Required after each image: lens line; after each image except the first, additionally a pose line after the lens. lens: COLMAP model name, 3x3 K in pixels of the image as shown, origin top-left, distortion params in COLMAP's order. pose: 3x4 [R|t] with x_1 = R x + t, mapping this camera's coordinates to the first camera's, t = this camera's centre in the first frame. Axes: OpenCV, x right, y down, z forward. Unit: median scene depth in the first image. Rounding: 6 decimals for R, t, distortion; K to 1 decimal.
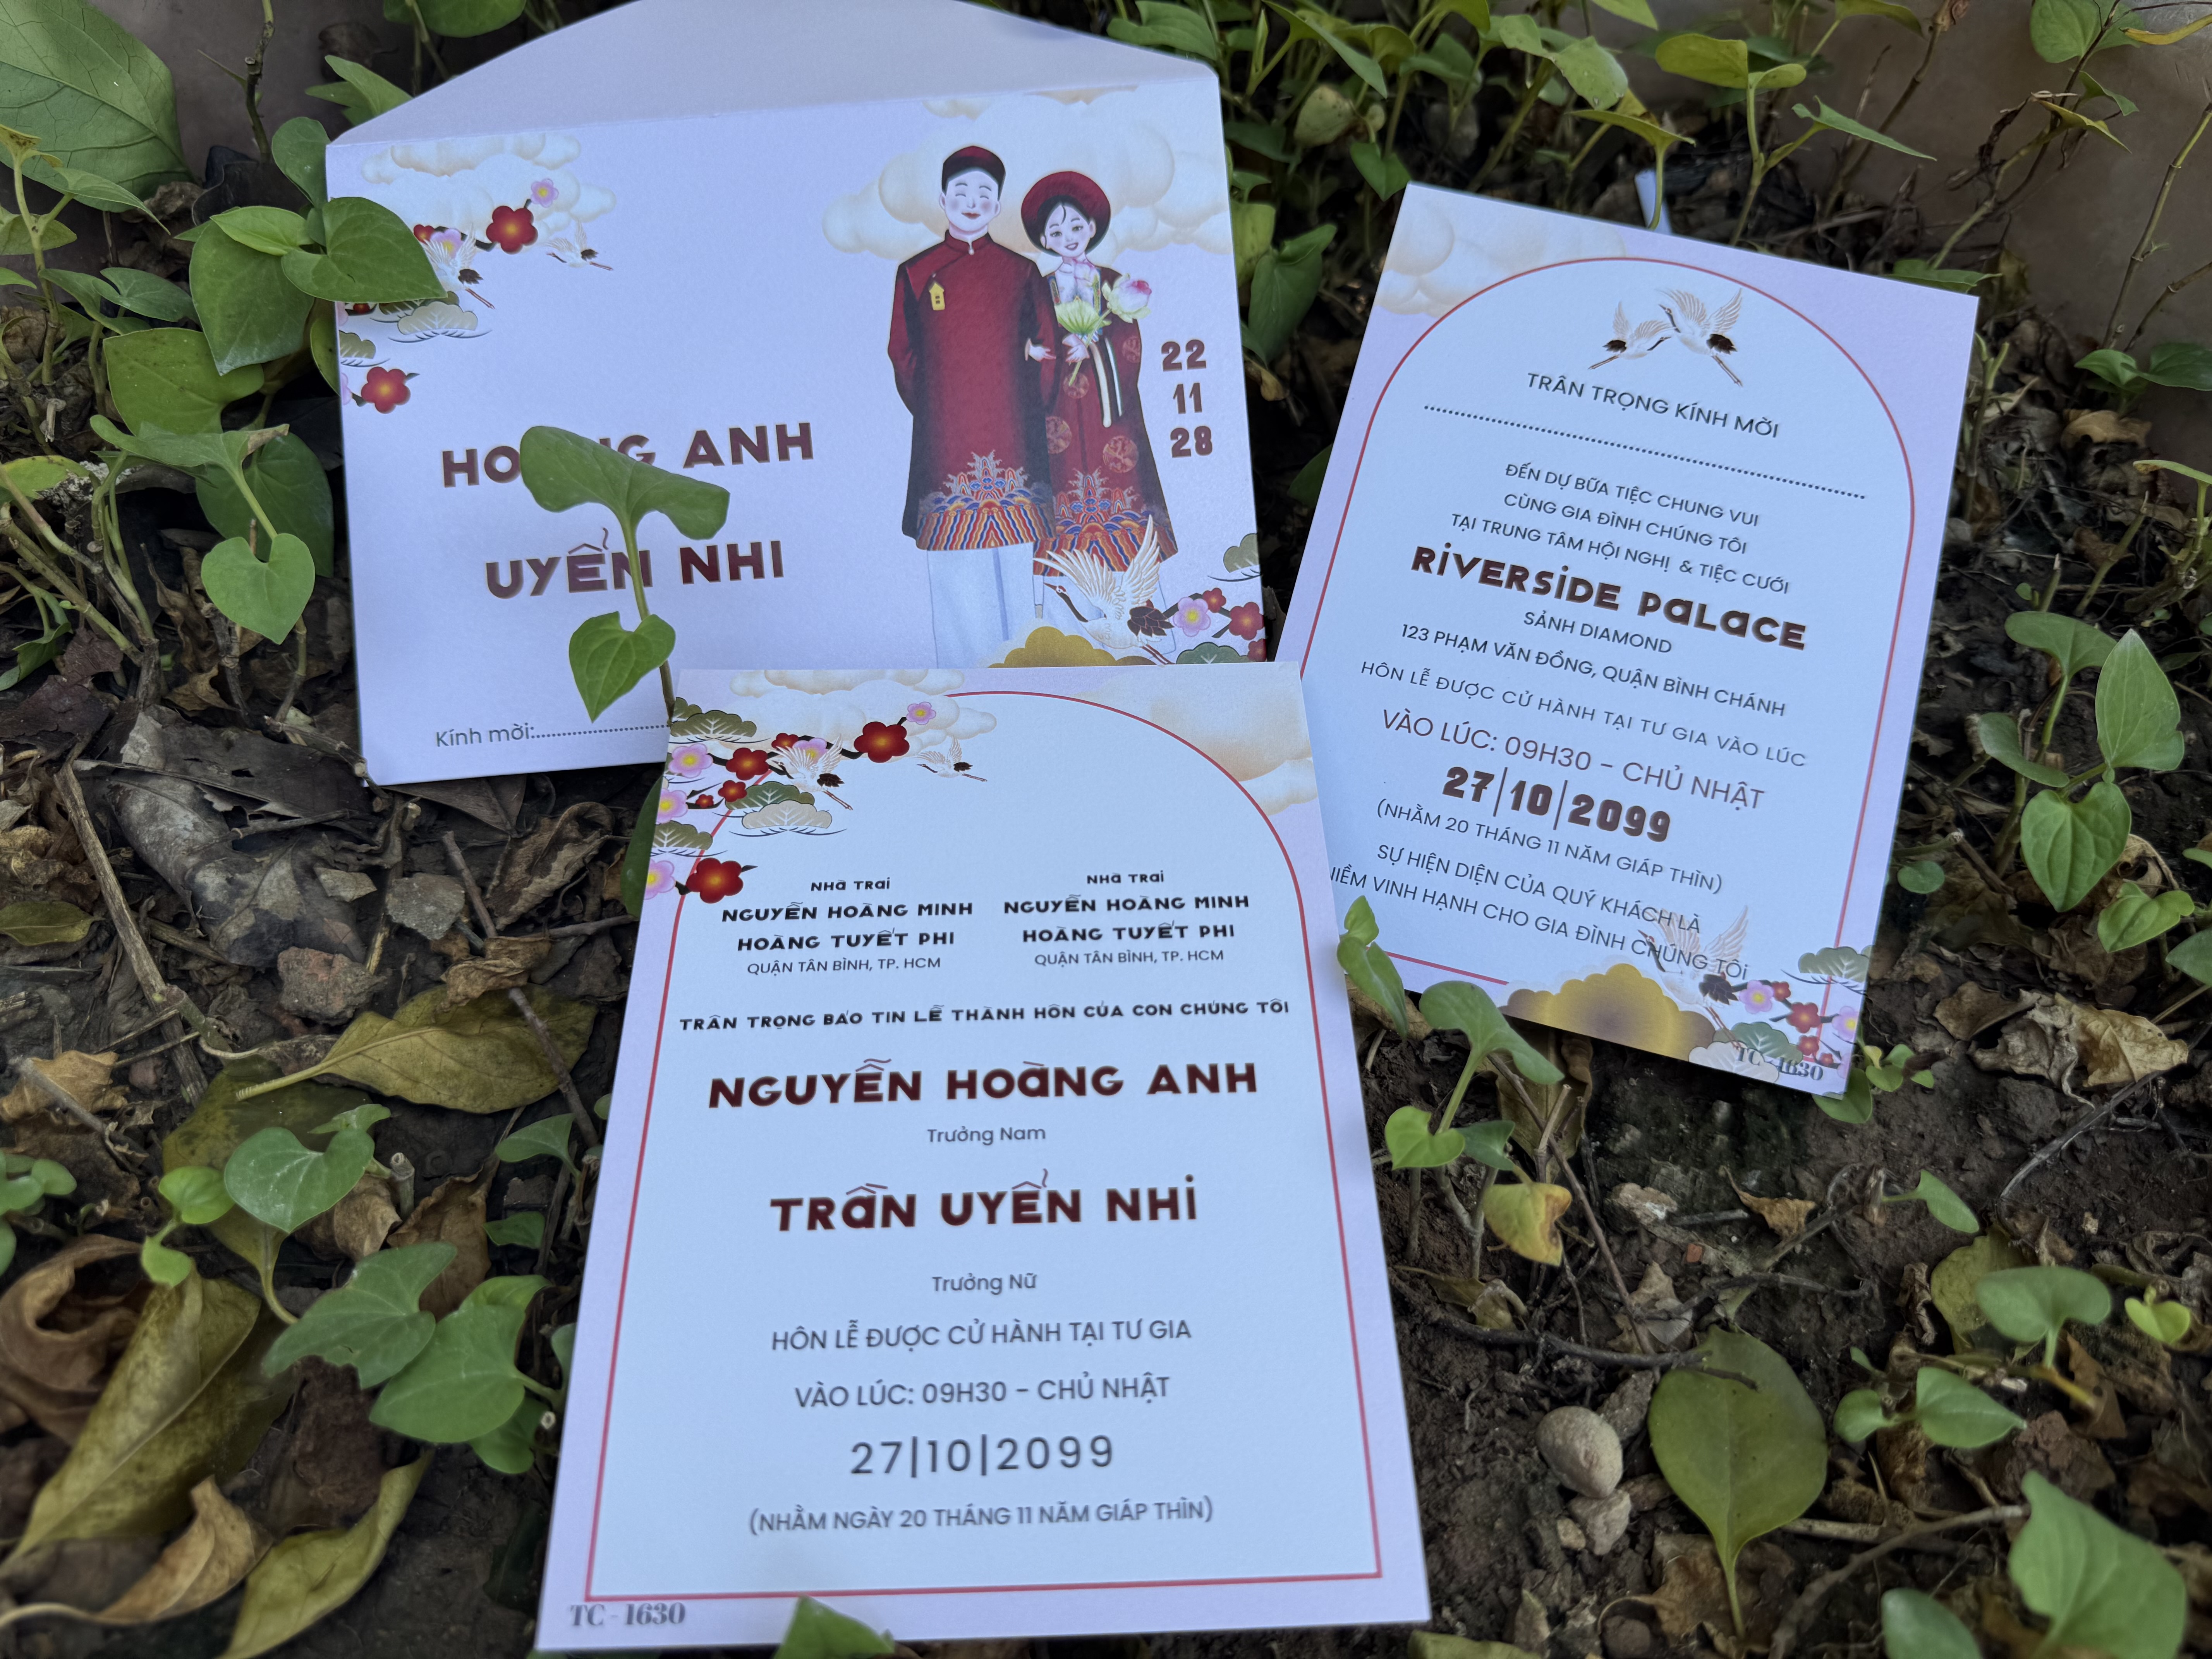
lens RADIAL K [[1674.8, 0, 1111.4], [0, 1674.8, 819.3], [0, 0, 1]] dist [-0.037453, 0.011501]
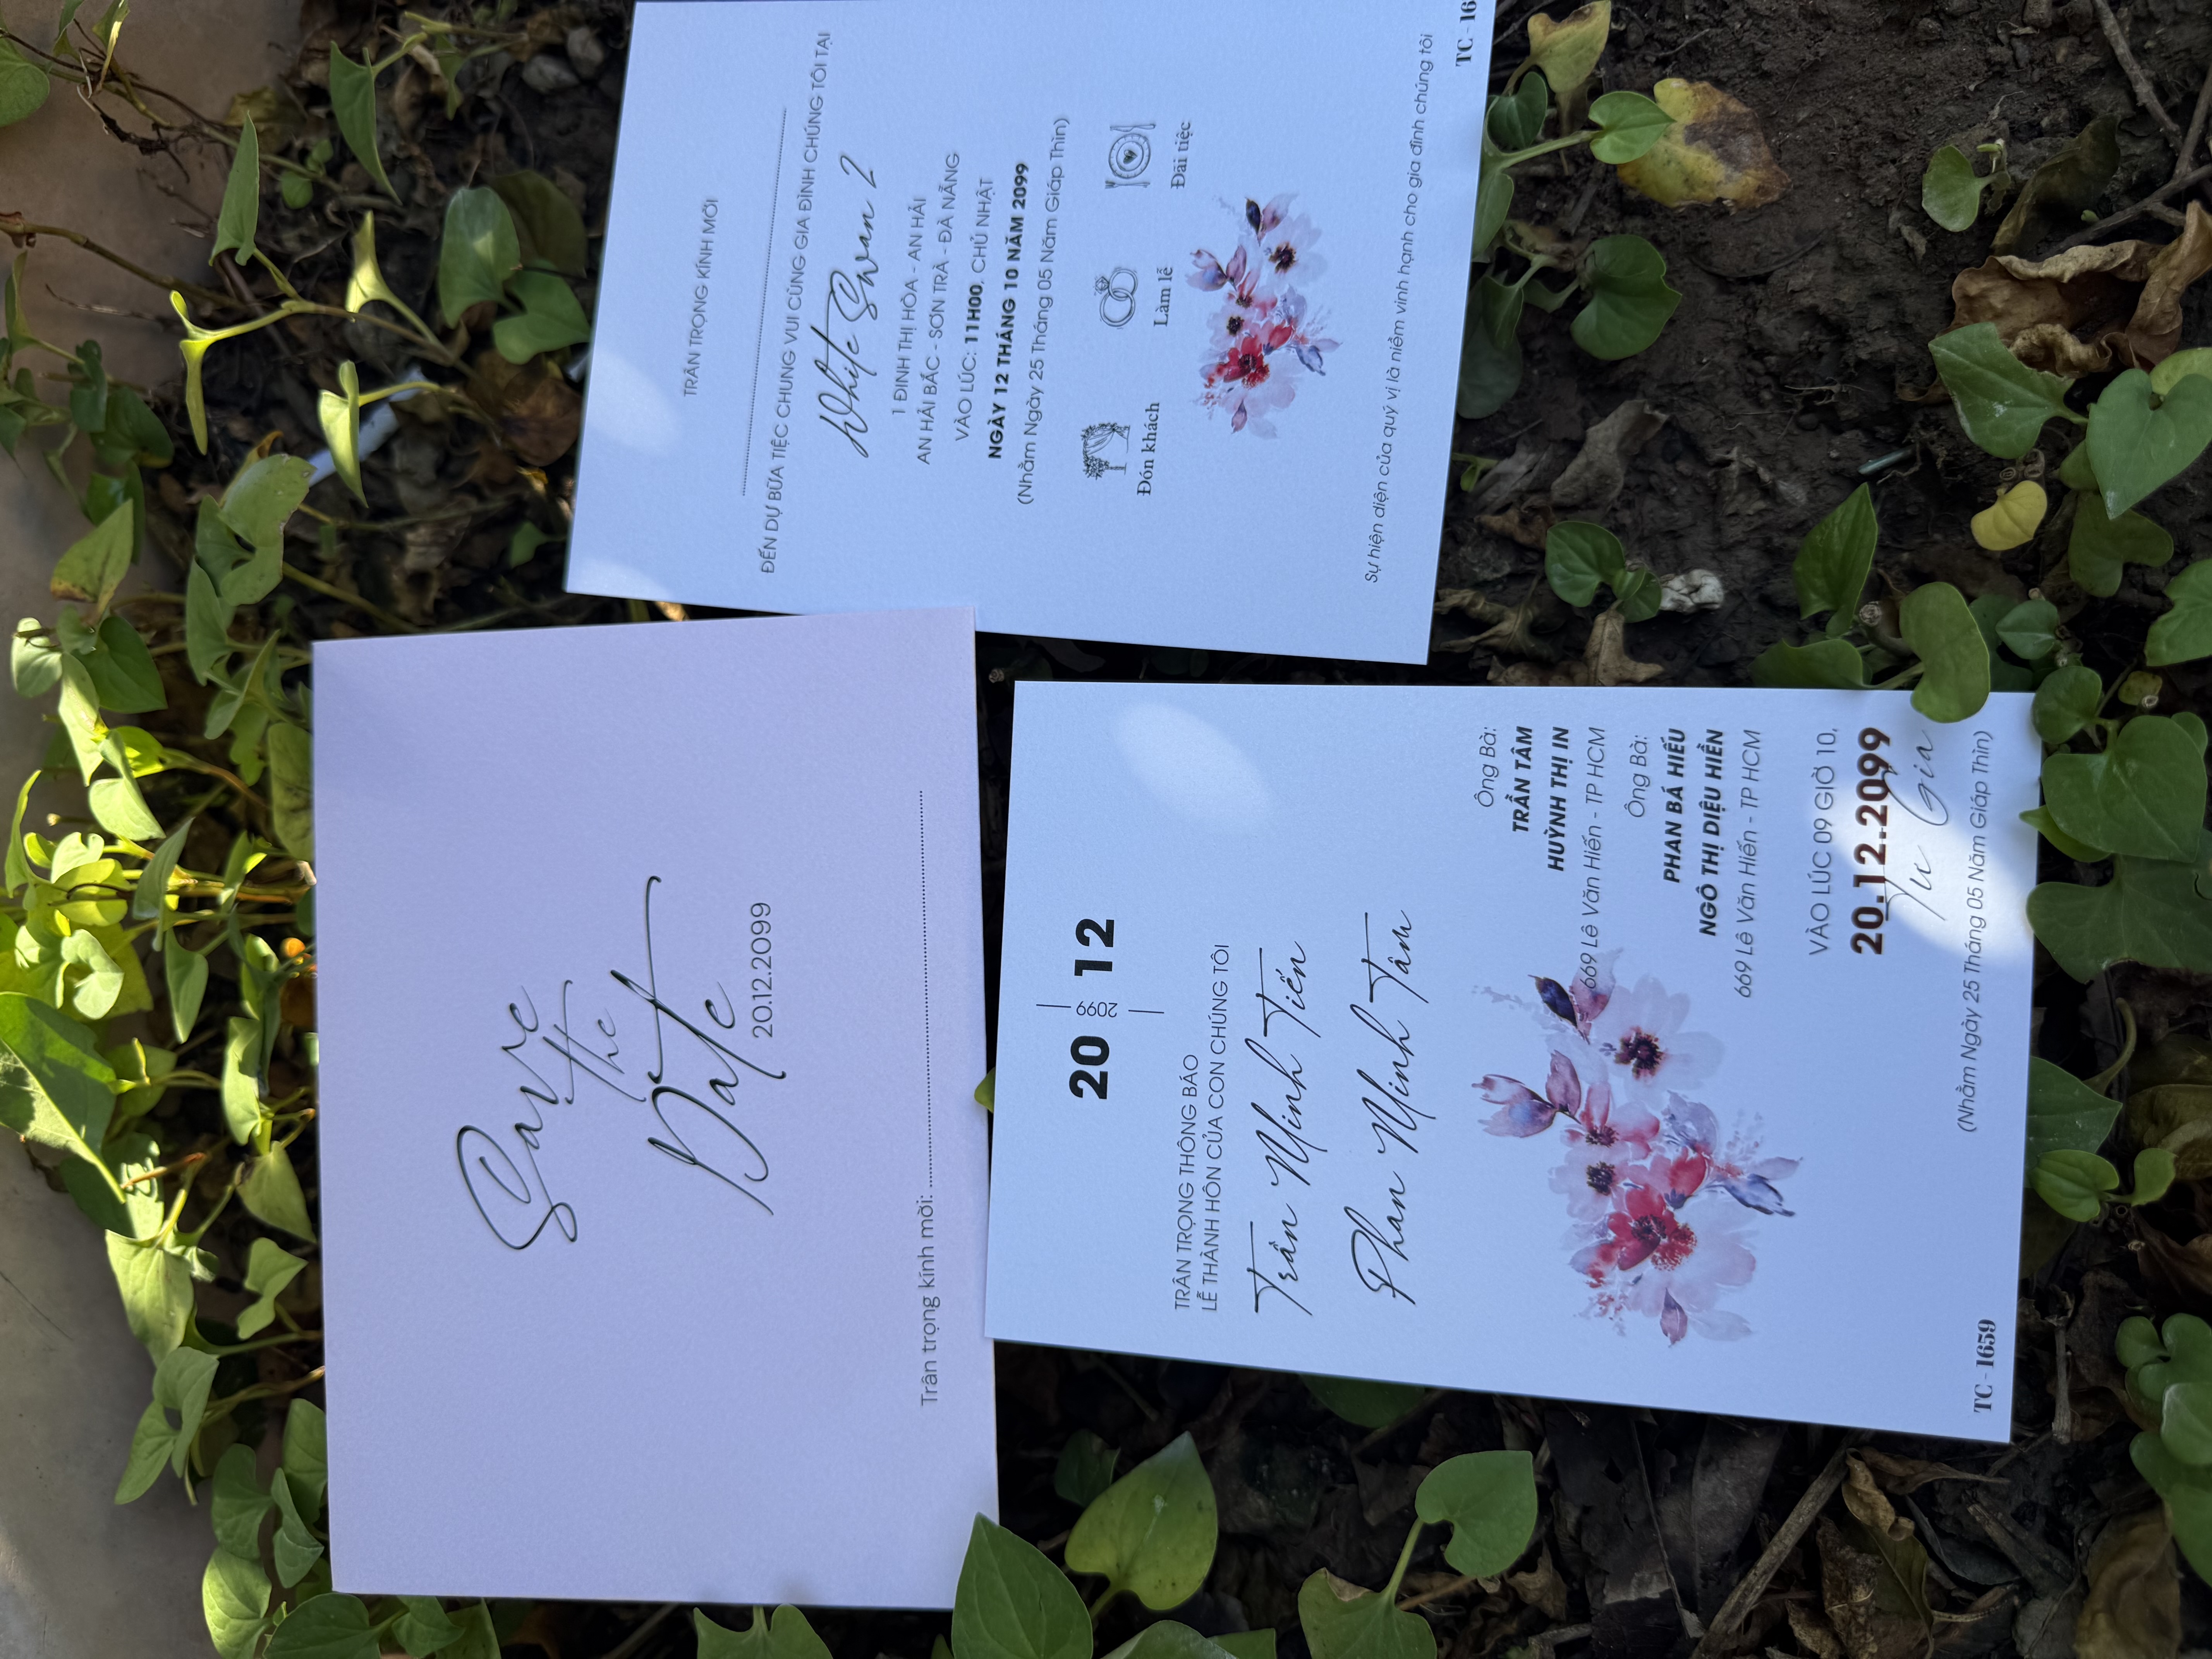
lens RADIAL K [[1674.8, 0, 1099.9], [0, 1674.8, 827.1], [0, 0, 1]] dist [-0.037453, 0.011501]
pose [[-0.406273, -0.907349, 0.107984, -0.204211], [0.894282, -0.370564, 0.250883, -0.430515], [-0.187623, 0.198495, 0.961976, 0.107937]]
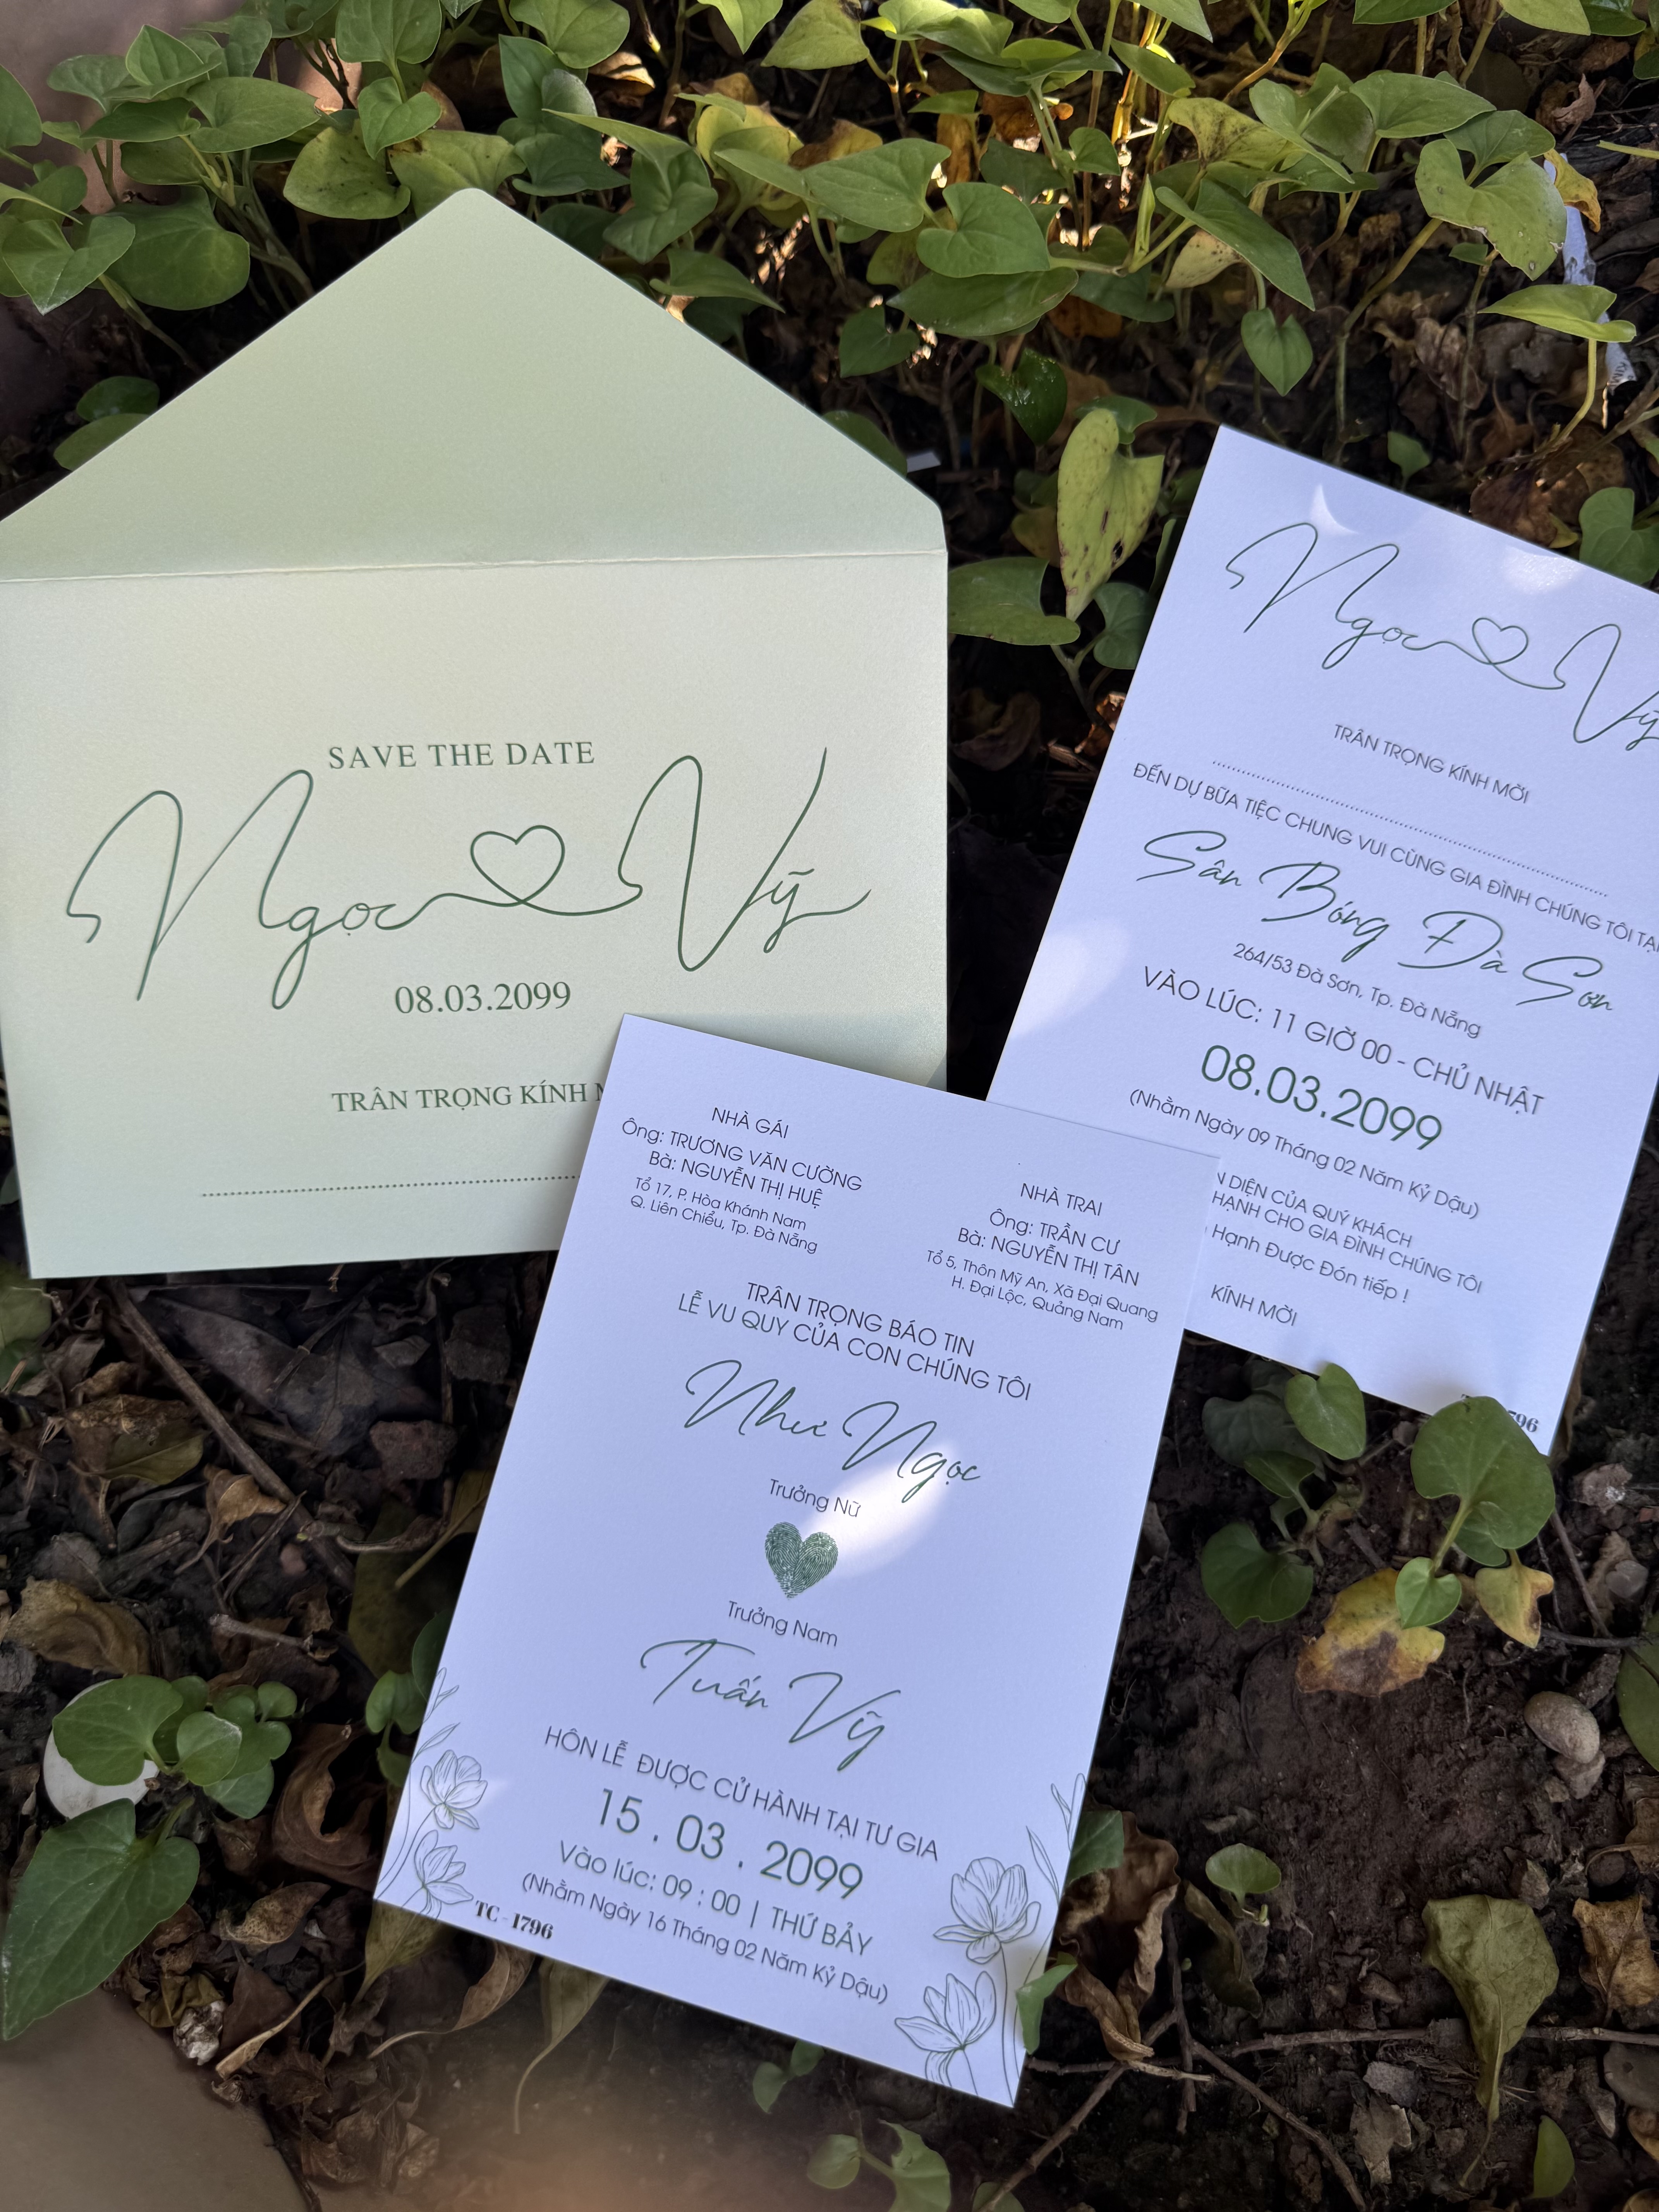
lens RADIAL K [[1674.8, 0, 827.3], [0, 1674.8, 1111.2], [0, 0, 1]] dist [-0.037453, 0.011501]
pose [[0.987745, -0.144921, -0.057940, -0.105664], [0.155990, 0.904489, 0.396947, -0.543445], [-0.005120, -0.401121, 0.916011, 0.061195]]
